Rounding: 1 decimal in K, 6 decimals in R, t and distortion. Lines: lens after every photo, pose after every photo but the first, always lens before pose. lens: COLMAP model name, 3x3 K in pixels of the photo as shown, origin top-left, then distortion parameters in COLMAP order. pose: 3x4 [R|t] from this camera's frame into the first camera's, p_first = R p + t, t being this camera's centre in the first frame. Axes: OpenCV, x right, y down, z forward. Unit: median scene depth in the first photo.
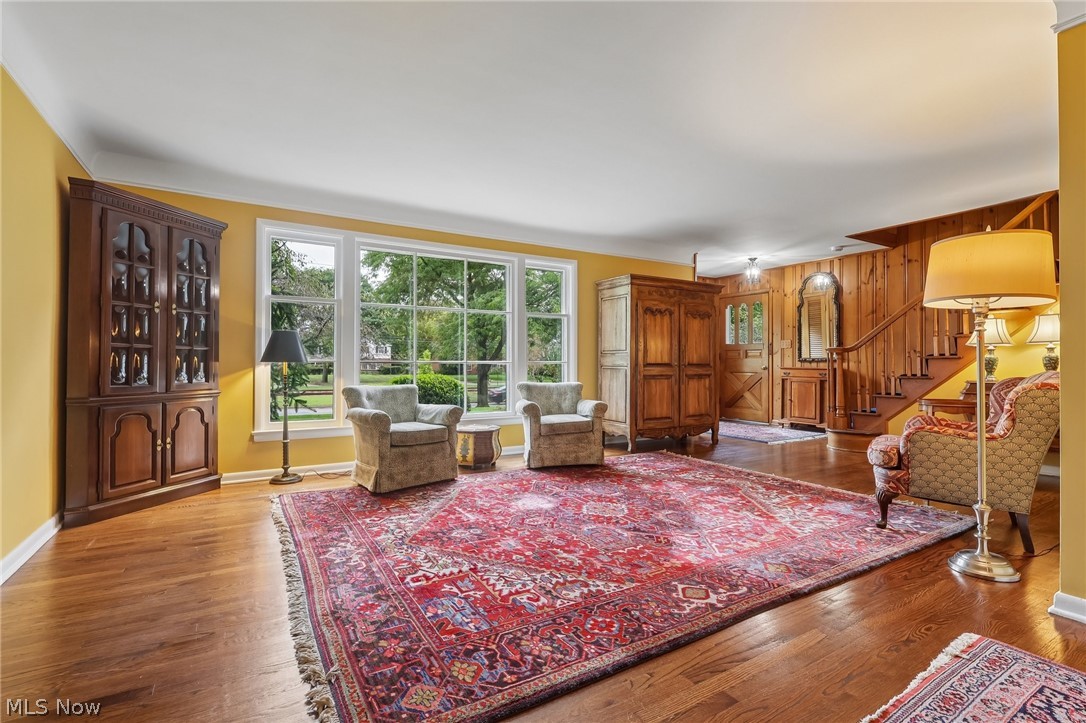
lens RADIAL K [[503.3, 0, 538.4], [0, 503.3, 359.4], [0, 0, 1]] dist [0.000526, 0.000280]
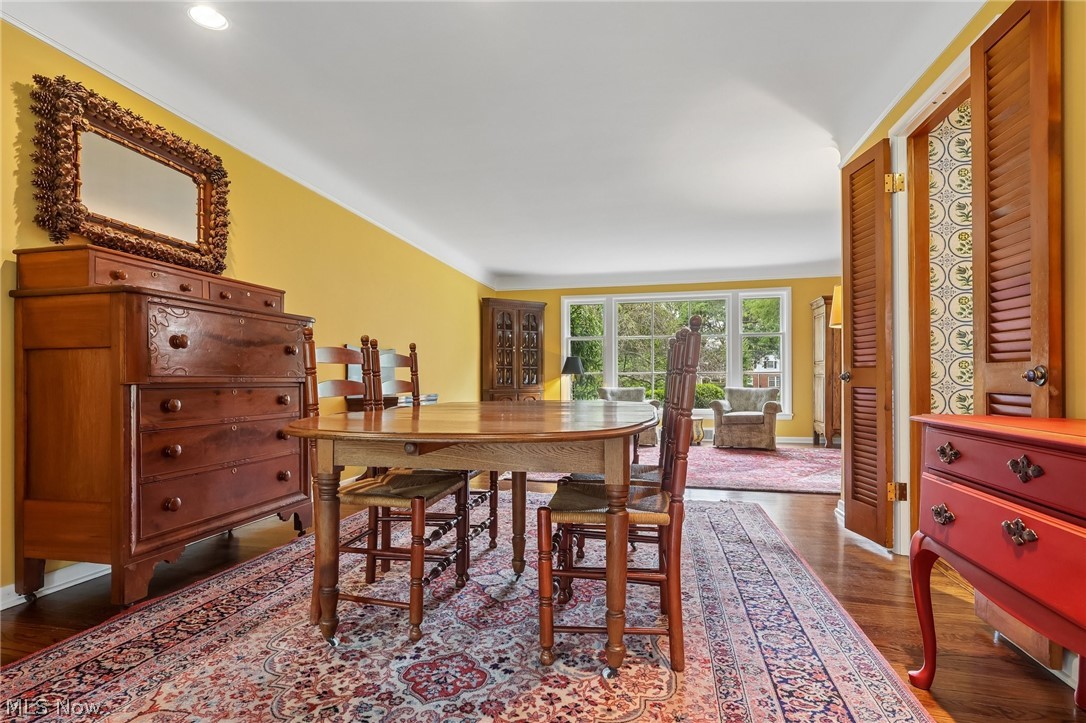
lens RADIAL K [[547.9, 0, 540.2], [0, 547.9, 376.9], [0, 0, 1]] dist [-0.000012, -0.000018]
pose [[0.711547, -0.006298, -0.702610, 1.117945], [0.011760, 0.999927, 0.002947, 0.013862], [0.702540, -0.010360, 0.711569, -0.690591]]
